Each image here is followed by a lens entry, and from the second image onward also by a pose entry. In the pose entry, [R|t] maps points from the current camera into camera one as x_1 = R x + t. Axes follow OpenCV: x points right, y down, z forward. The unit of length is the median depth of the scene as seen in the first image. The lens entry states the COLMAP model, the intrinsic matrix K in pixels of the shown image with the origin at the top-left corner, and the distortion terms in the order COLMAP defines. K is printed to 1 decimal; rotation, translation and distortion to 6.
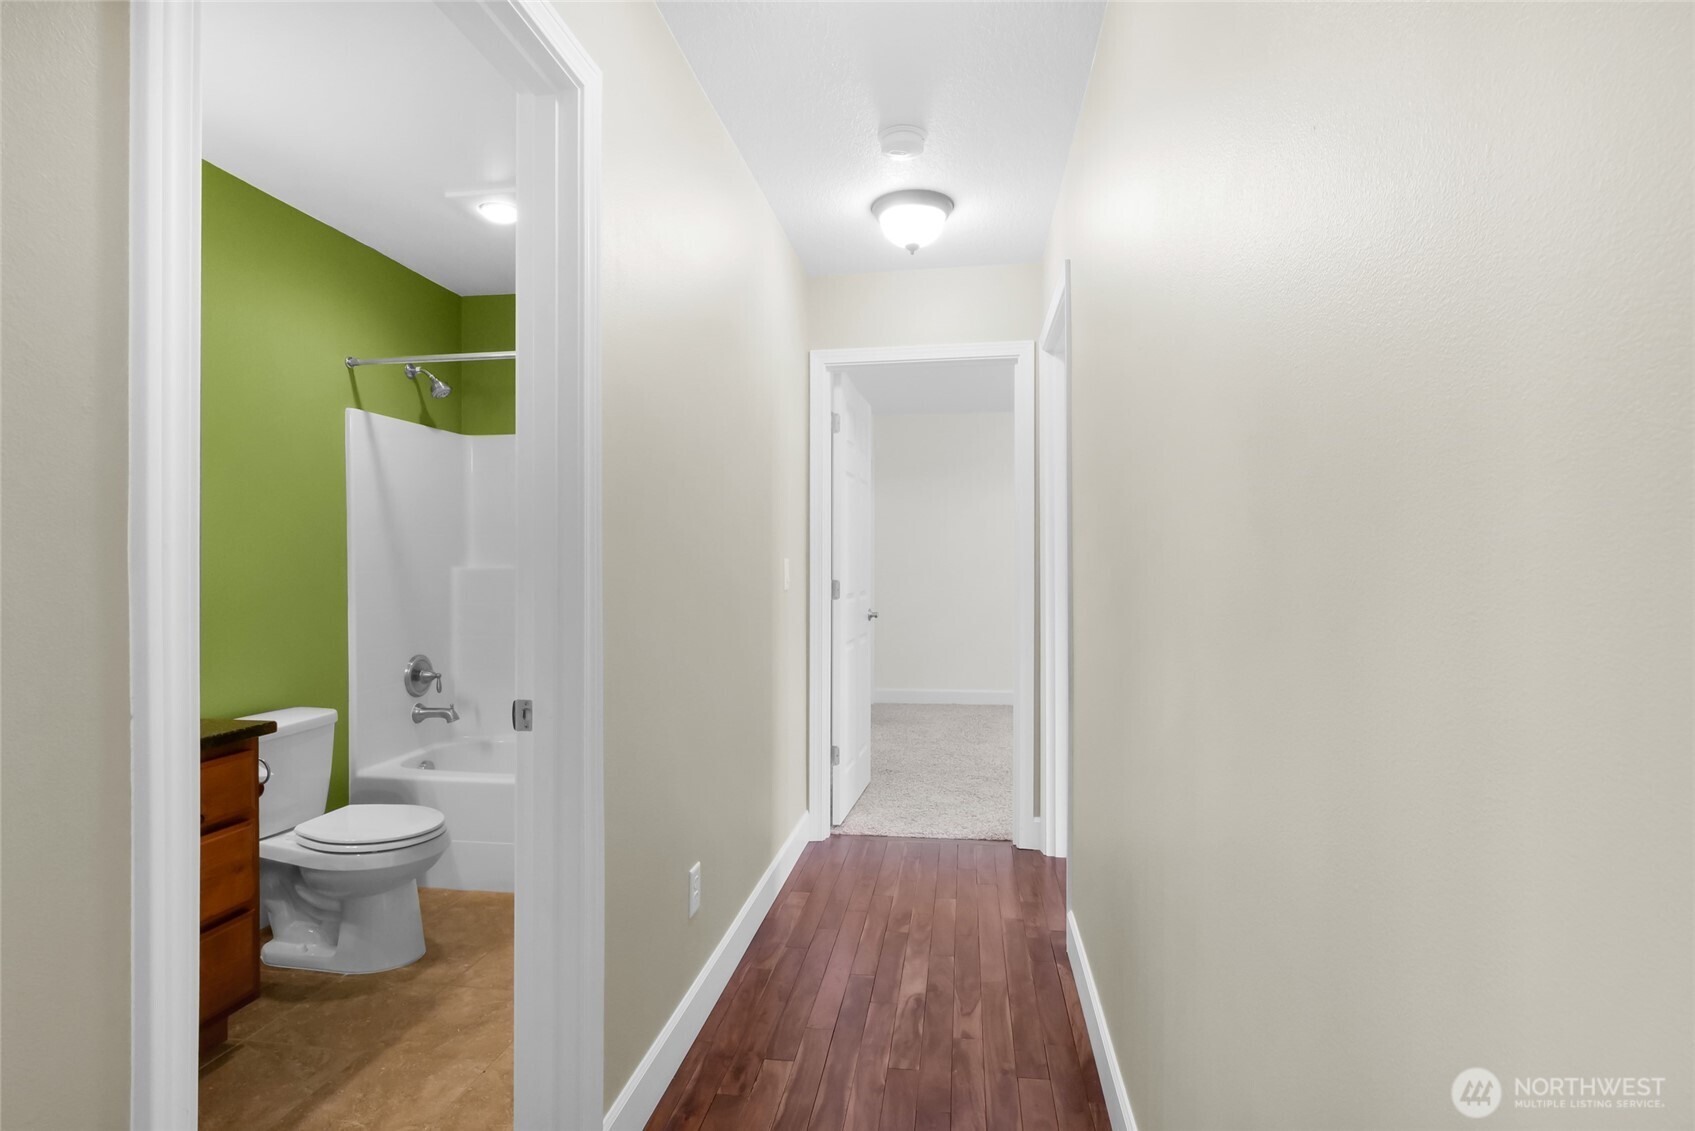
lens RADIAL K [[902.4, 0, 847.5], [0, 902.4, 565.5], [0, 0, 1]] dist [0.015506, 0.000418]
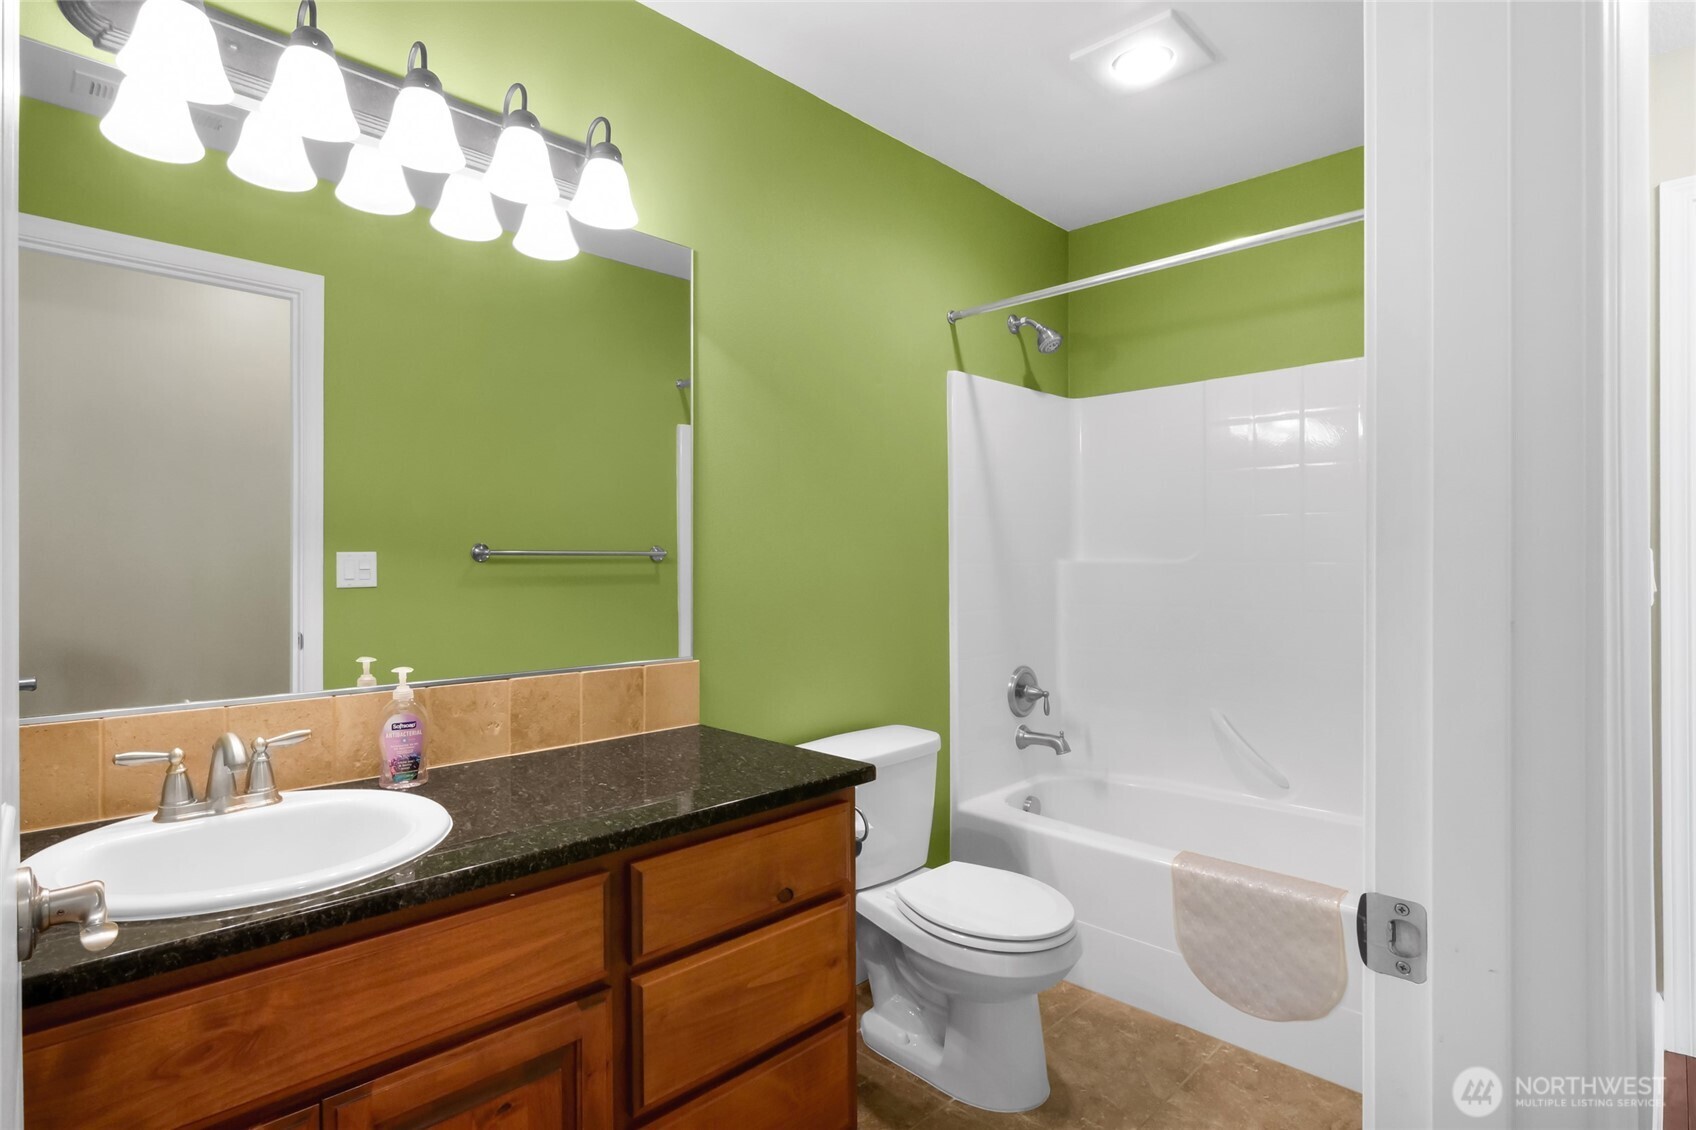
lens RADIAL K [[835.9, 0, 849.0], [0, 835.9, 532.4], [0, 0, 1]] dist [-0.015094, 0.000168]
pose [[0.823276, -0.015631, -0.567426, -0.186144], [-0.003996, 0.999436, -0.033330, 0.002868], [0.567627, 0.029707, 0.822750, 0.306669]]
